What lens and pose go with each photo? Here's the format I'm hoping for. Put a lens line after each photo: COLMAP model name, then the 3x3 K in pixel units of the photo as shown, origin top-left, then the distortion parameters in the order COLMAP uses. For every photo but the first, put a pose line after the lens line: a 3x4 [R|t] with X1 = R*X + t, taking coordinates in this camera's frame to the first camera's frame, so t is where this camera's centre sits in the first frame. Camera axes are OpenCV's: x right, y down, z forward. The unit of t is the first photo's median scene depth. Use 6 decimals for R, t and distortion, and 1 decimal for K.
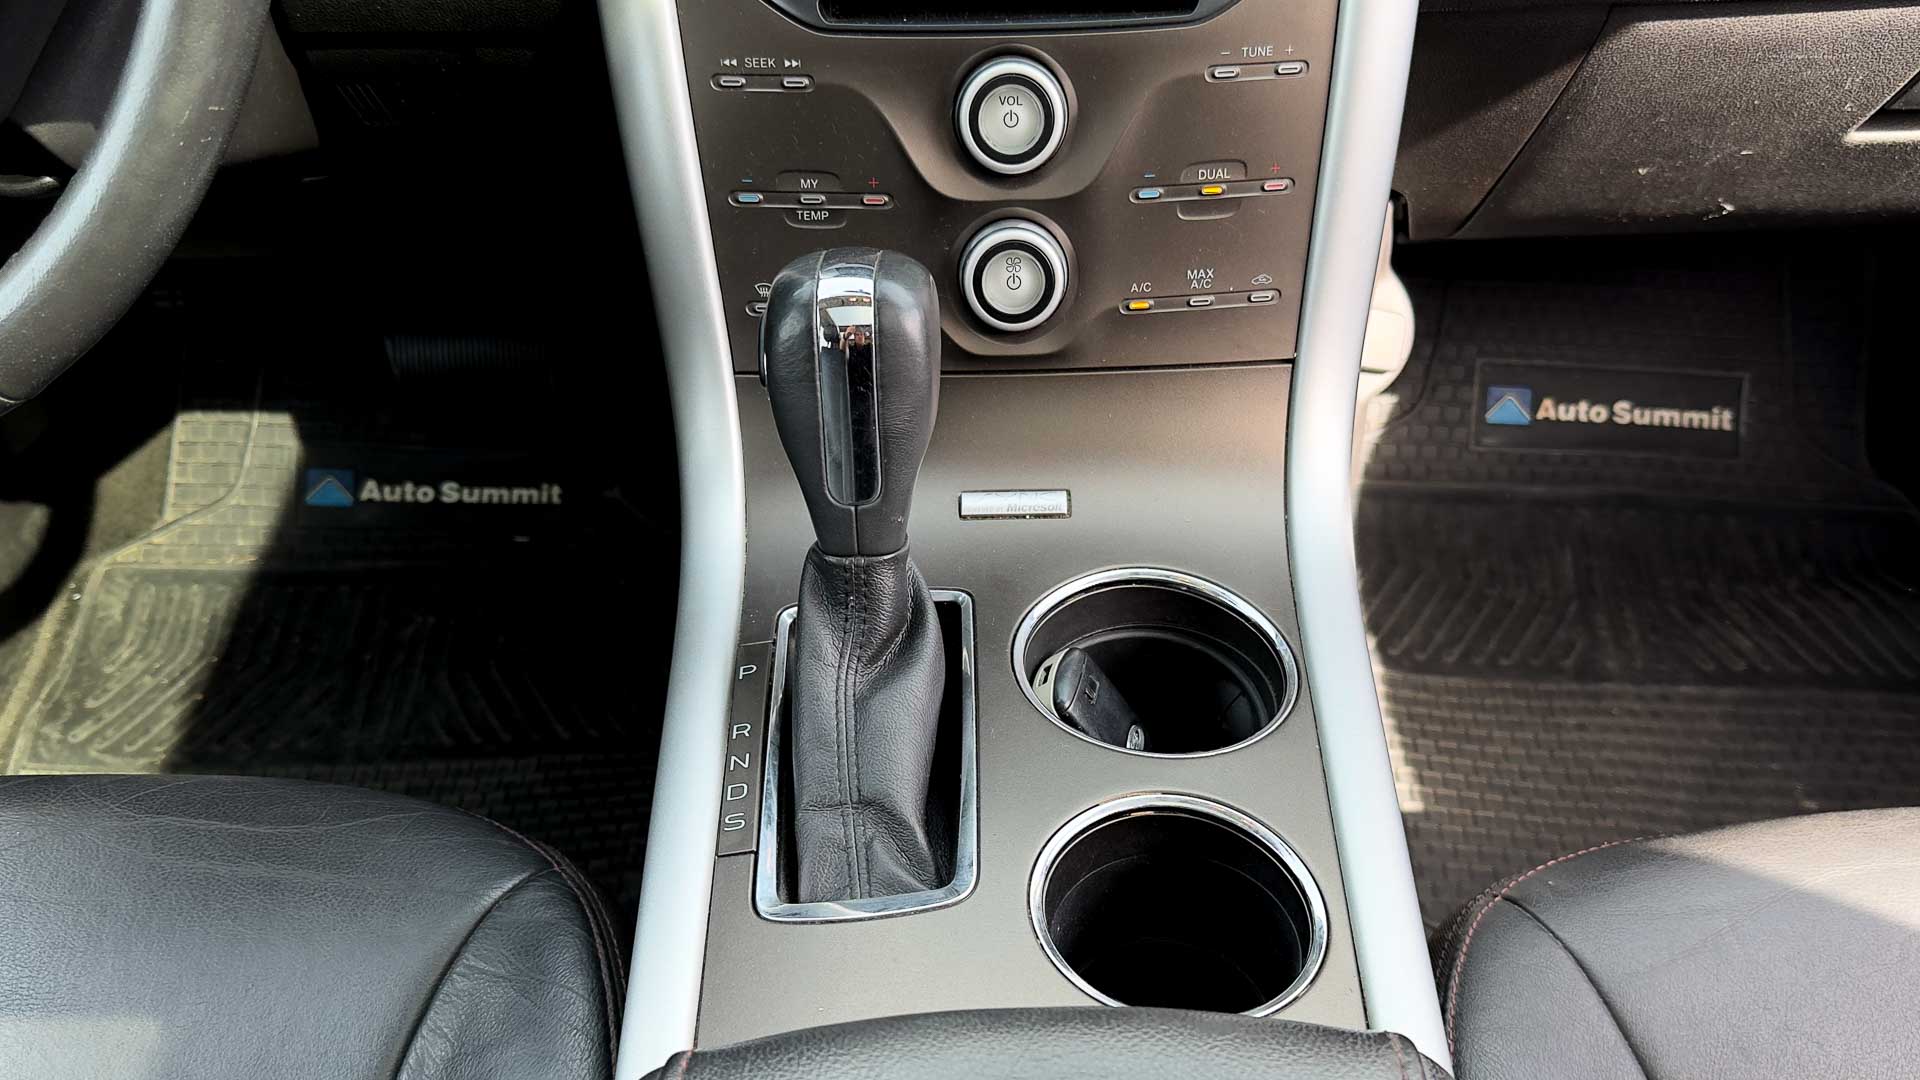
lens RADIAL K [[1678.4, 0, 1001.7], [0, 1678.4, 663.9], [0, 0, 1]] dist [0.112769, -0.237785]
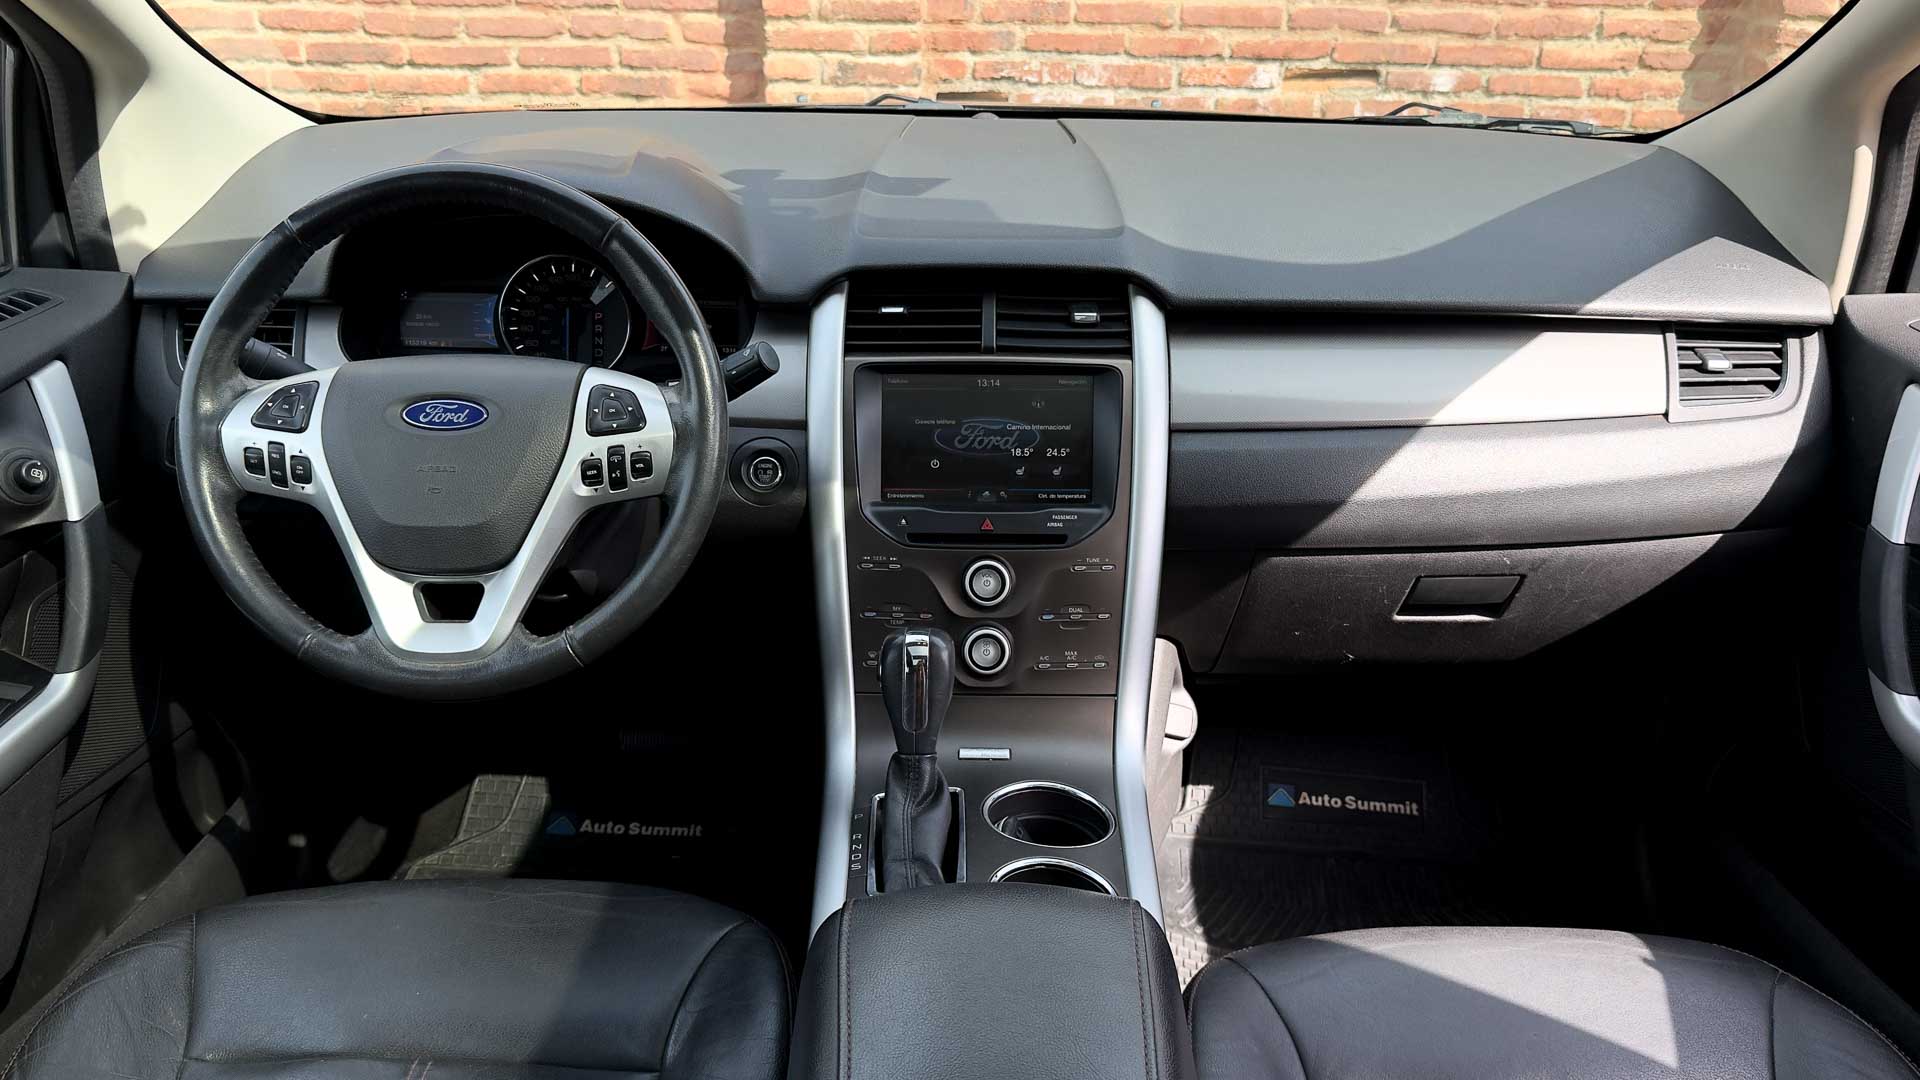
lens RADIAL K [[1451.6, 0, 984.6], [0, 1451.6, 555.8], [0, 0, 1]] dist [0.083815, -0.165258]
pose [[0.999574, 0.028395, 0.006753, -0.011639], [-0.023457, 0.919217, -0.393052, 0.395822], [-0.017369, 0.392727, 0.919491, -0.783175]]
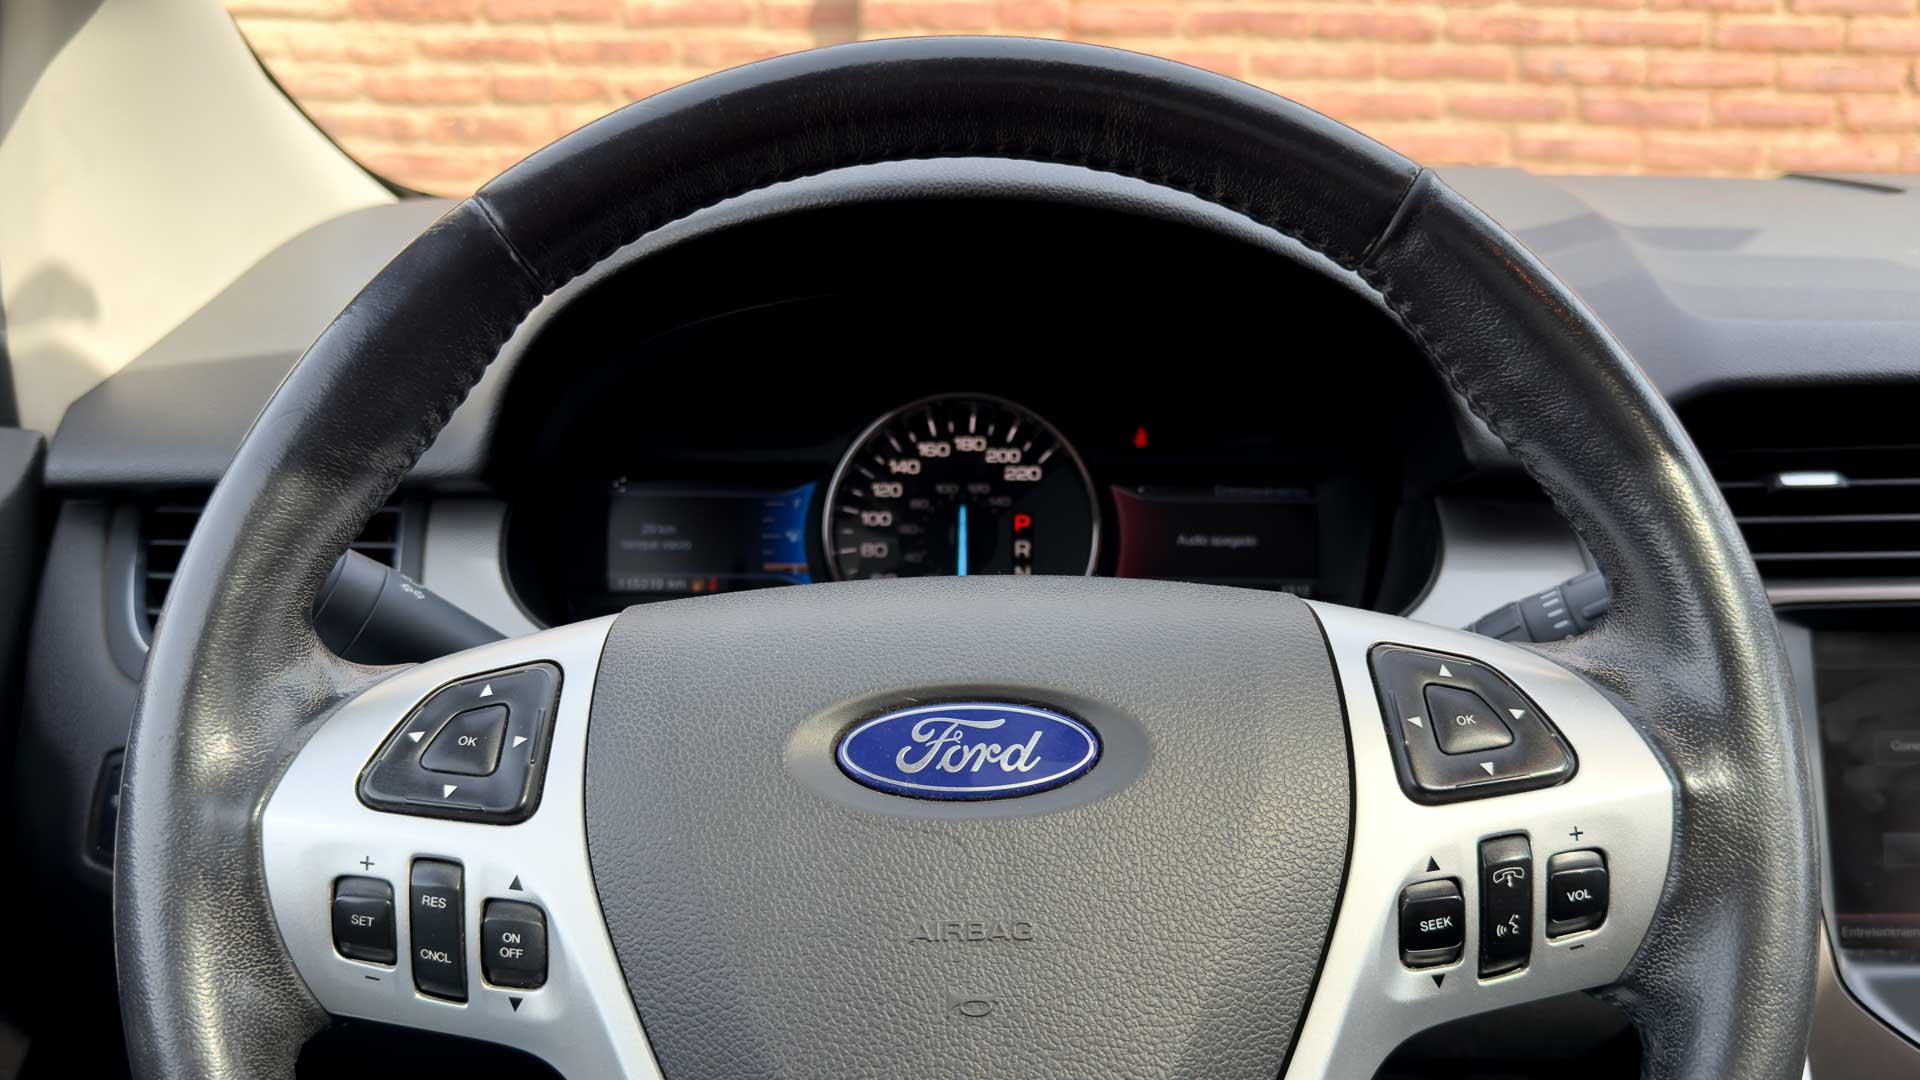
lens RADIAL K [[1591.9, 0, 987.0], [0, 1591.9, 591.7], [0, 0, 1]] dist [0.013097, 0.010284]
pose [[0.999972, -0.000653, -0.007400, -0.584467], [-0.003477, 0.839133, -0.543915, -0.108688], [0.006565, 0.543926, 0.839107, 0.146707]]
